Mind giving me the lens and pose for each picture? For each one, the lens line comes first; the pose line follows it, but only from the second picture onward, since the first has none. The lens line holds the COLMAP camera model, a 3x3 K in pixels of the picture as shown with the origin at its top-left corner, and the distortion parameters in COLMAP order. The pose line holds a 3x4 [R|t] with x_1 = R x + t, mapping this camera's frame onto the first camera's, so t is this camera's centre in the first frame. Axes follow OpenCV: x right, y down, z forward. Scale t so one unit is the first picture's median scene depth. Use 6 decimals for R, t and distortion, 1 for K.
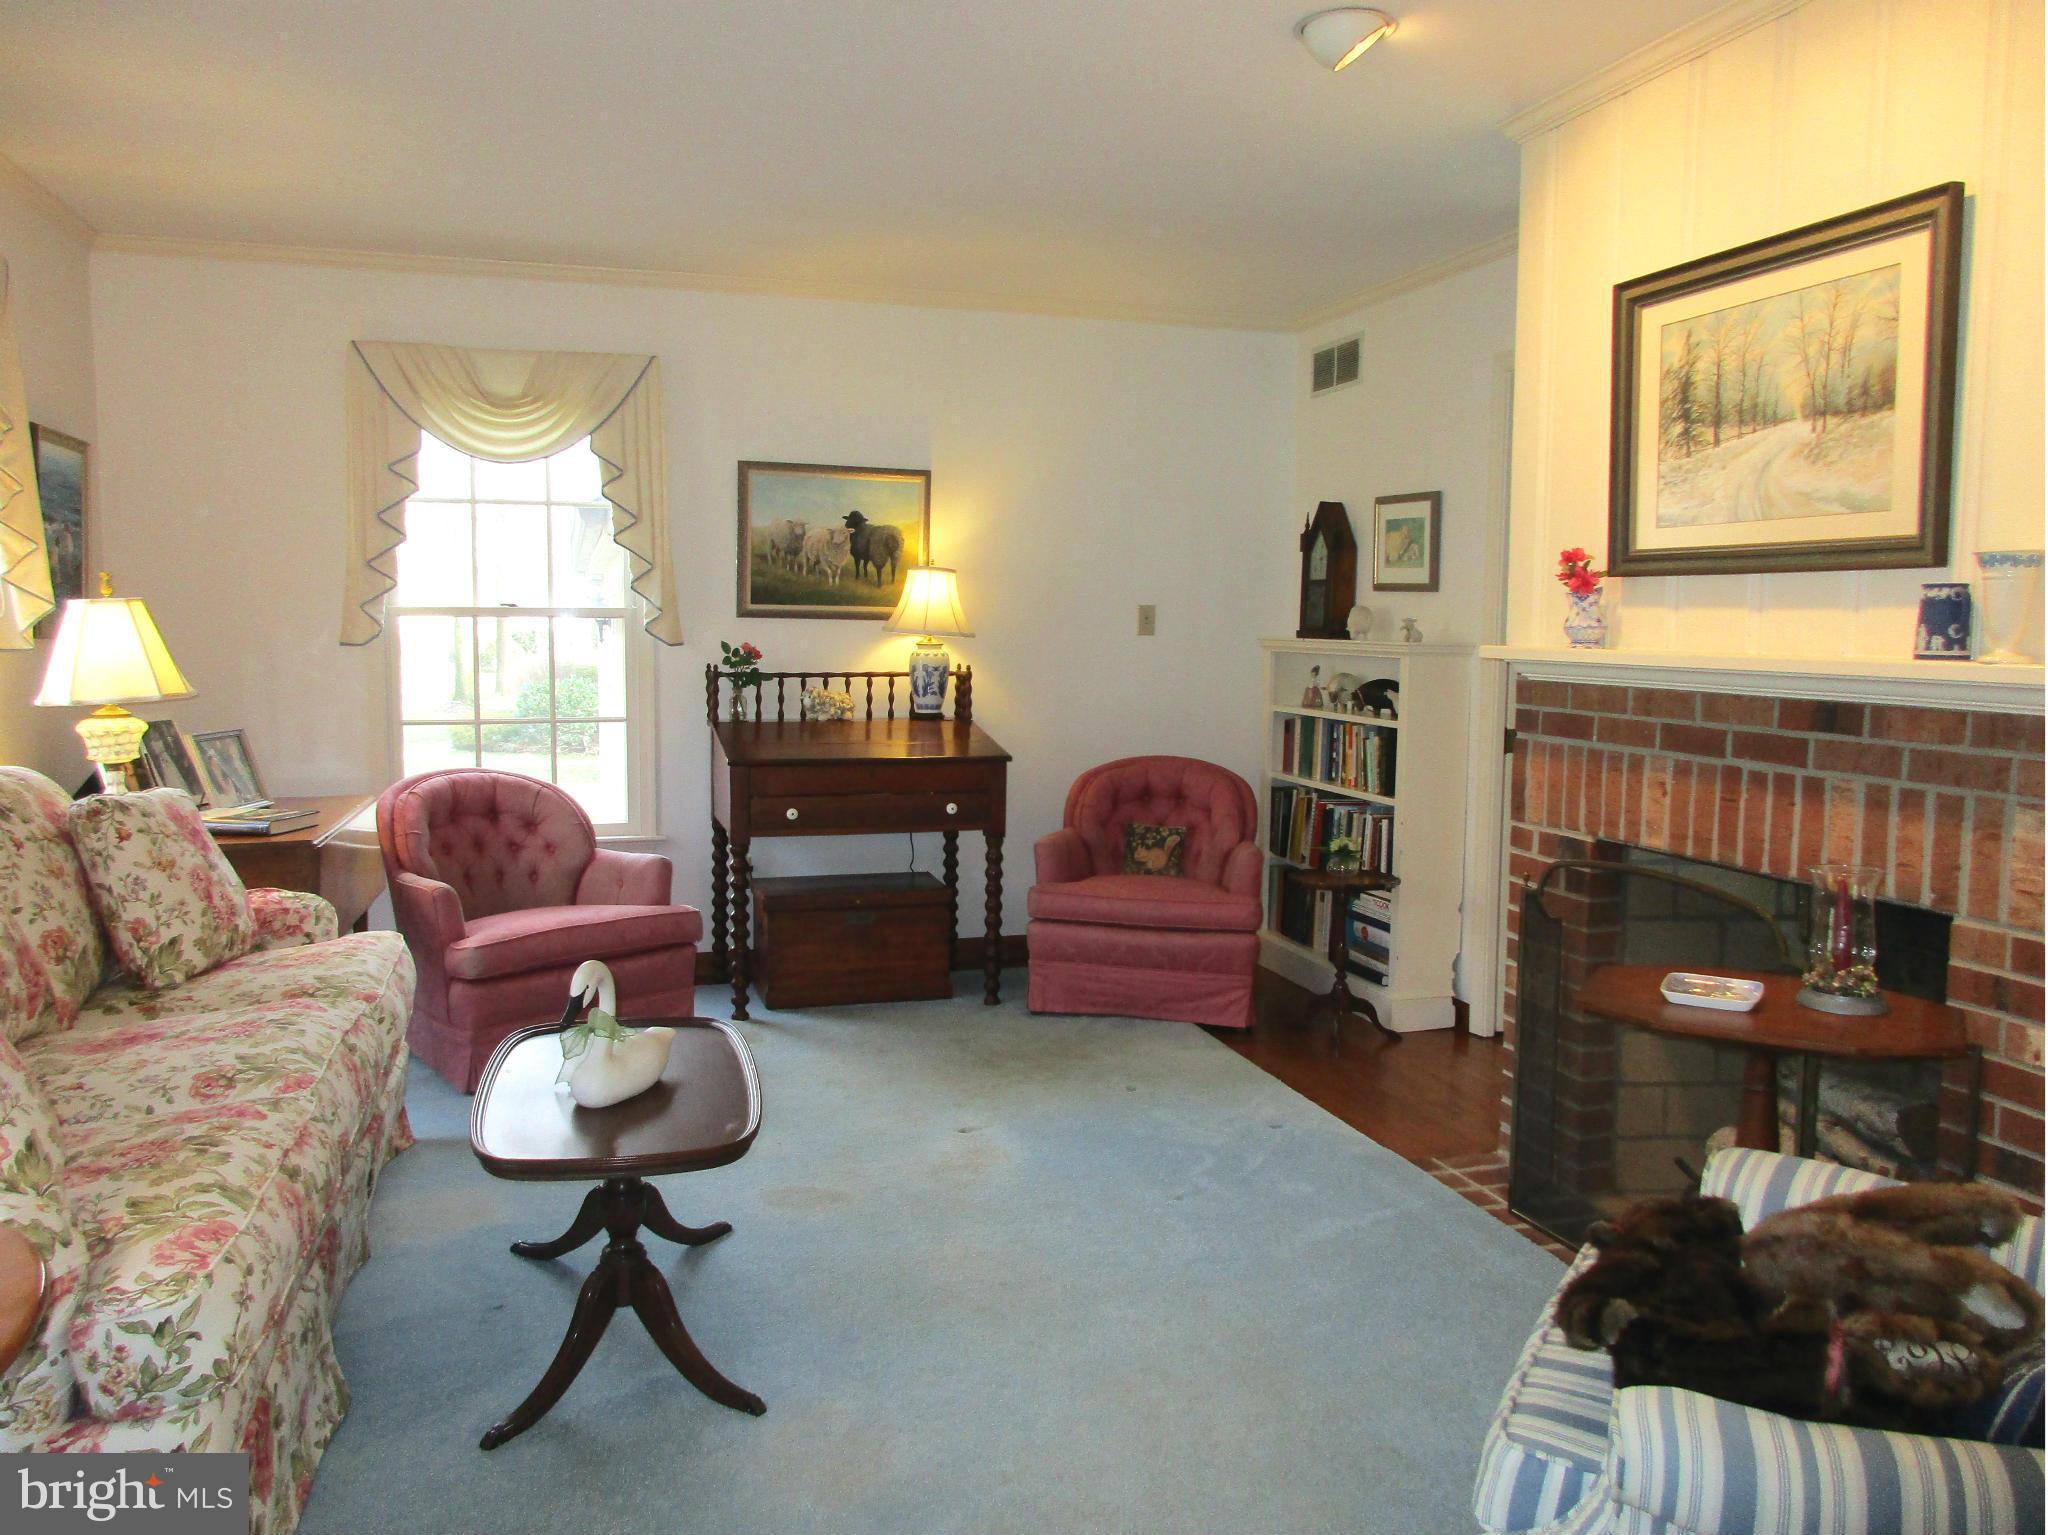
lens RADIAL K [[1526.3, 0, 1025.2], [0, 1526.3, 773.9], [0, 0, 1]] dist [-0.008126, -0.006560]
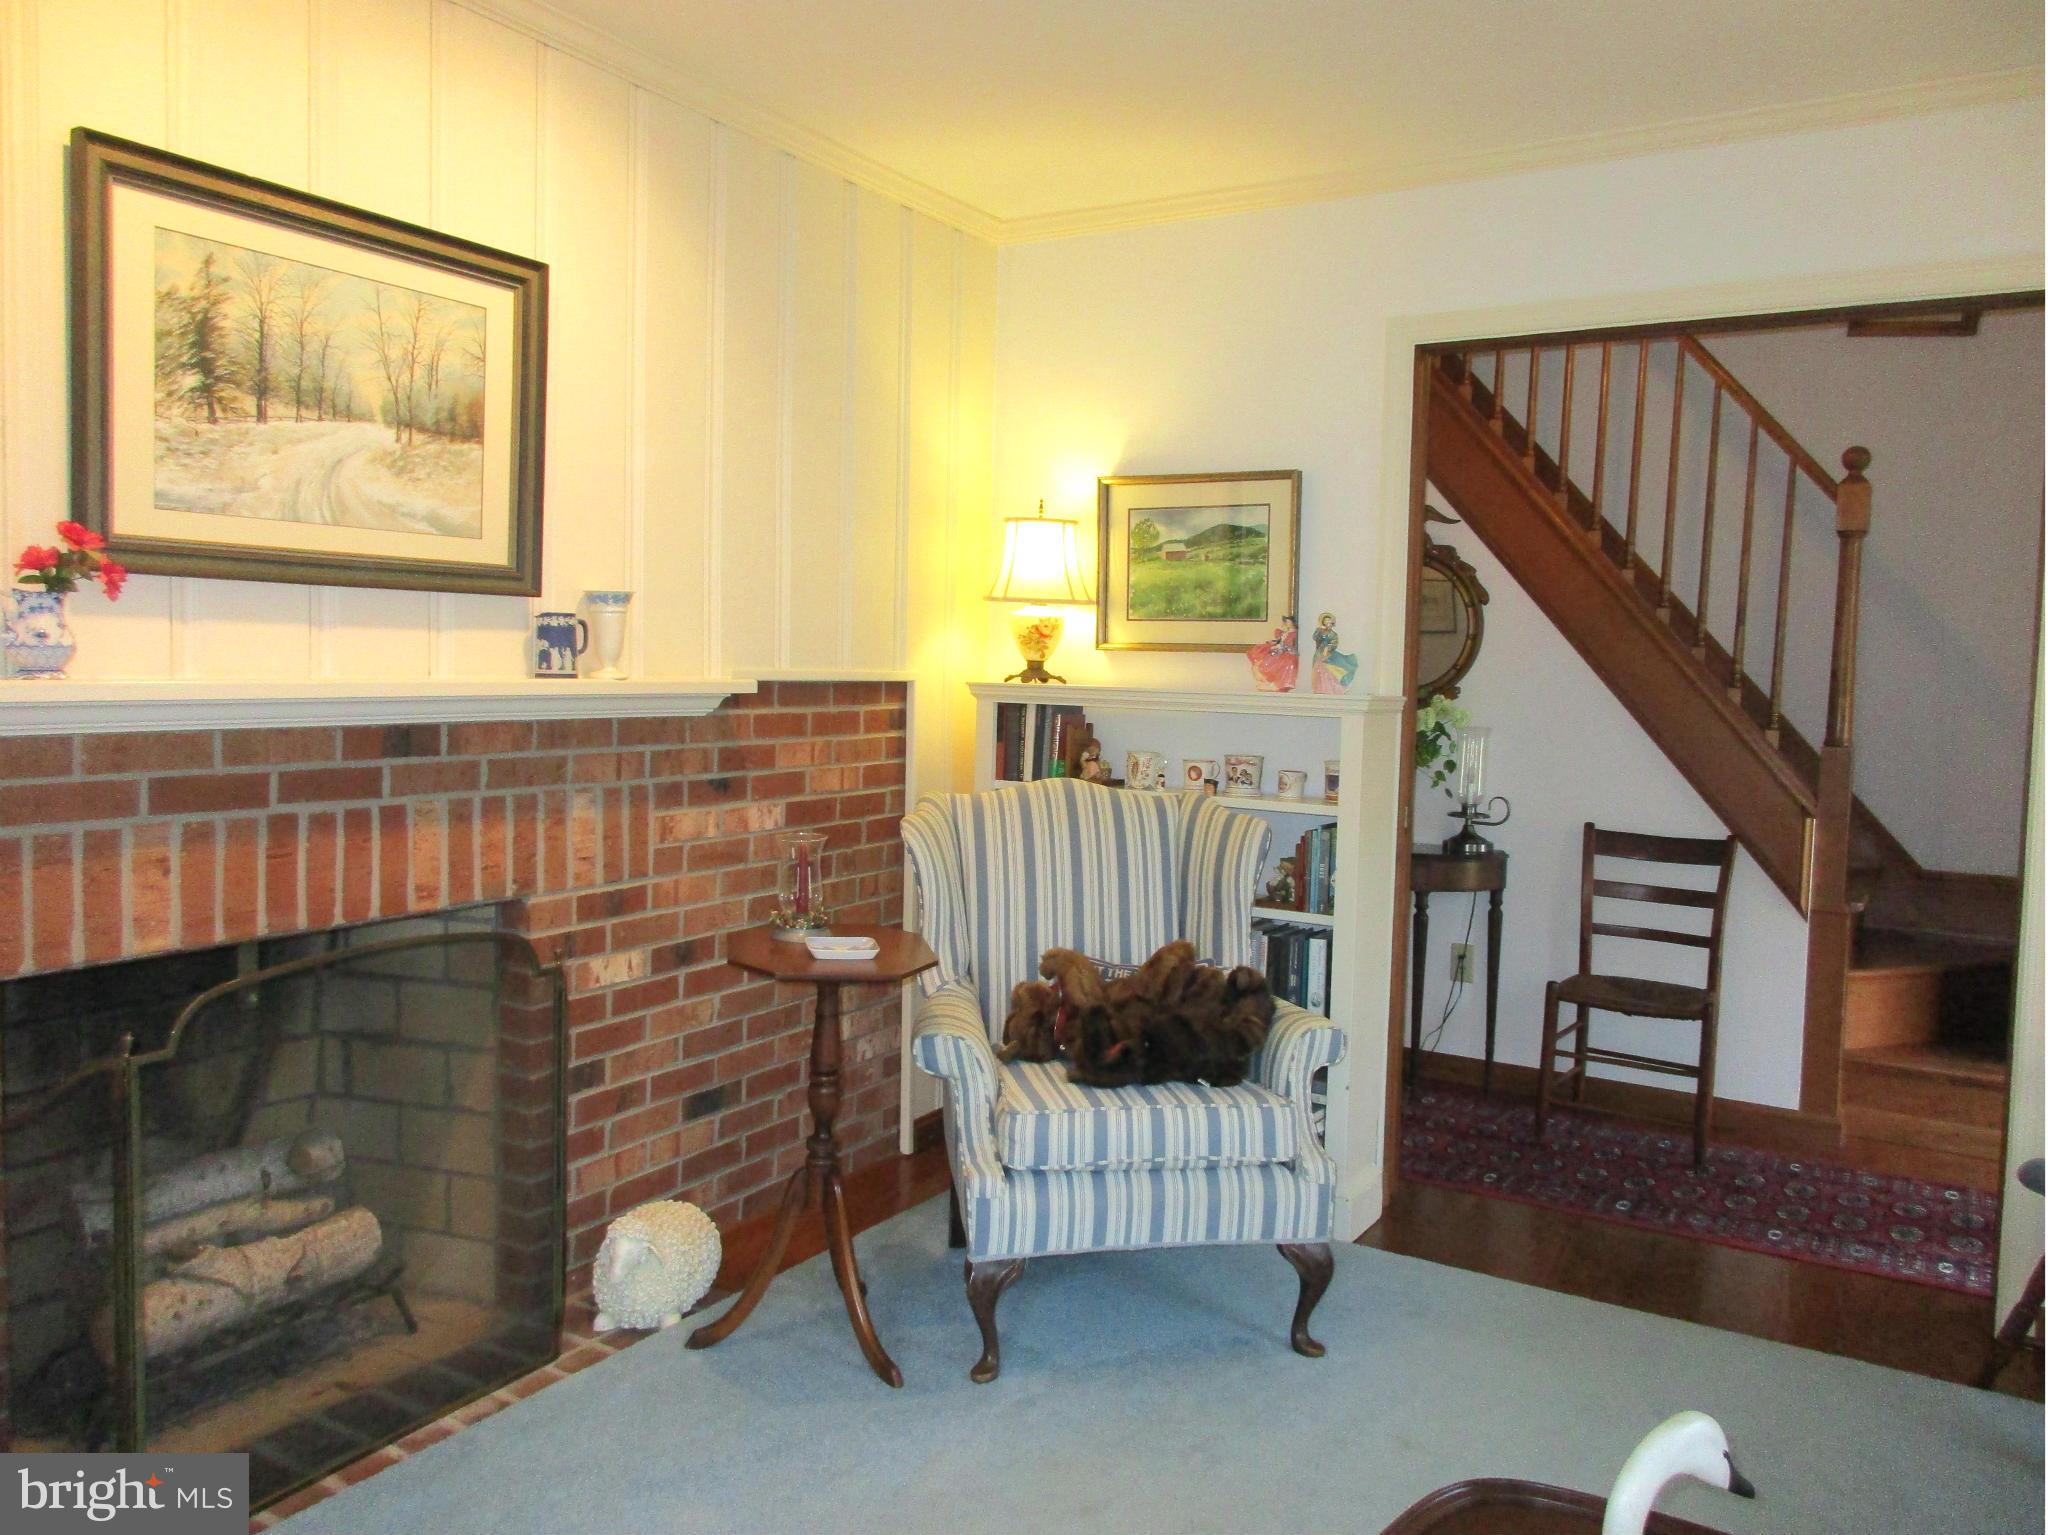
lens RADIAL K [[1526.3, 0, 1022.6], [0, 1526.3, 754.1], [0, 0, 1]] dist [-0.008126, -0.006560]
pose [[-0.669965, -0.072676, 0.738827, -0.449211], [0.046020, 0.989217, 0.139037, -0.145091], [-0.740965, 0.127151, -0.659396, 1.345652]]
